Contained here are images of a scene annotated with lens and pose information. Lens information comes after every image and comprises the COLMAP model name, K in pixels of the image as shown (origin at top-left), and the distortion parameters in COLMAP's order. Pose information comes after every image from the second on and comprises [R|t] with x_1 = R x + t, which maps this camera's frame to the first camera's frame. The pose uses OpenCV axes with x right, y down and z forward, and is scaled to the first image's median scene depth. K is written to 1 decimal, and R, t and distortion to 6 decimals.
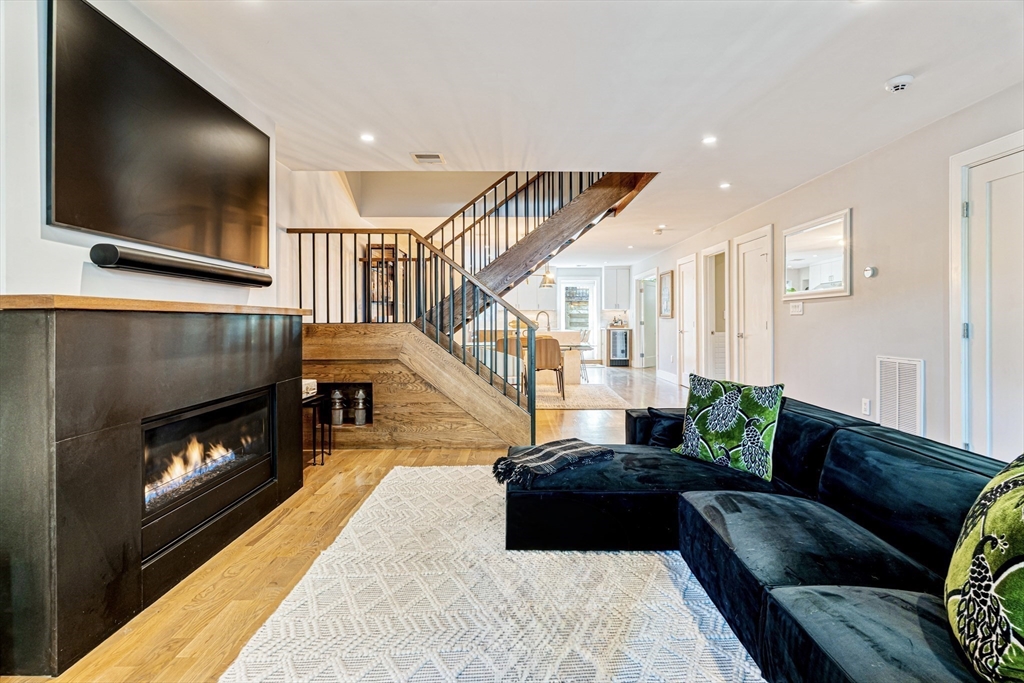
lens RADIAL K [[492.3, 0, 518.6], [0, 492.3, 325.3], [0, 0, 1]] dist [-0.002075, -0.000191]
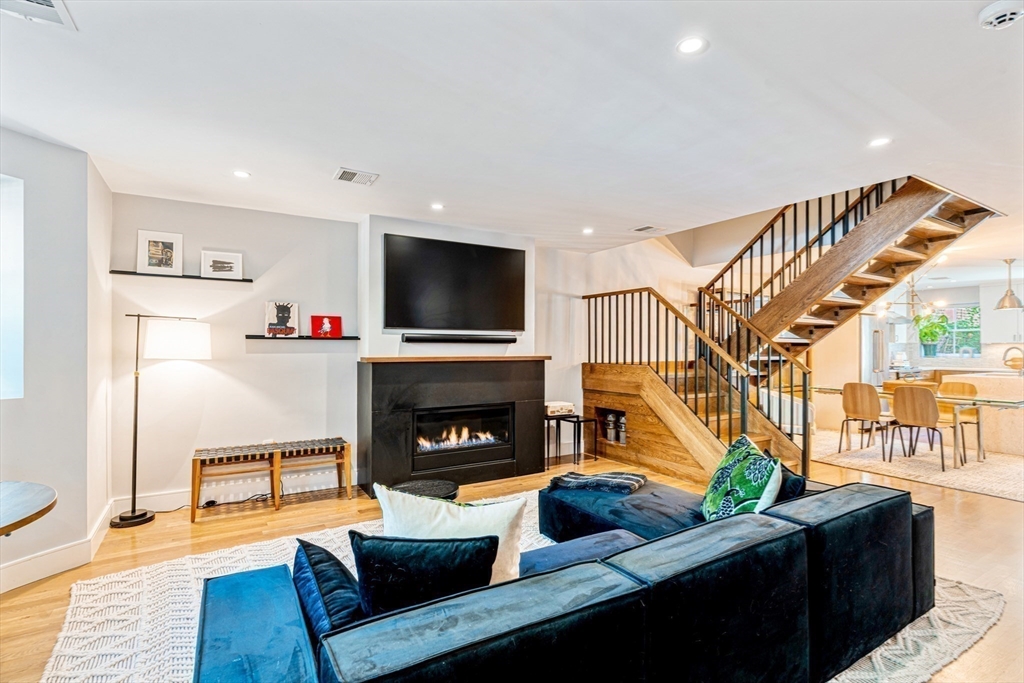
lens RADIAL K [[483.2, 0, 510.4], [0, 483.2, 342.9], [0, 0, 1]] dist [0.000245, -0.000408]
pose [[0.510575, -0.005068, -0.859818, 0.623061], [-0.011134, 0.999860, -0.012505, -0.041234], [0.859761, 0.015958, 0.510447, 0.106929]]
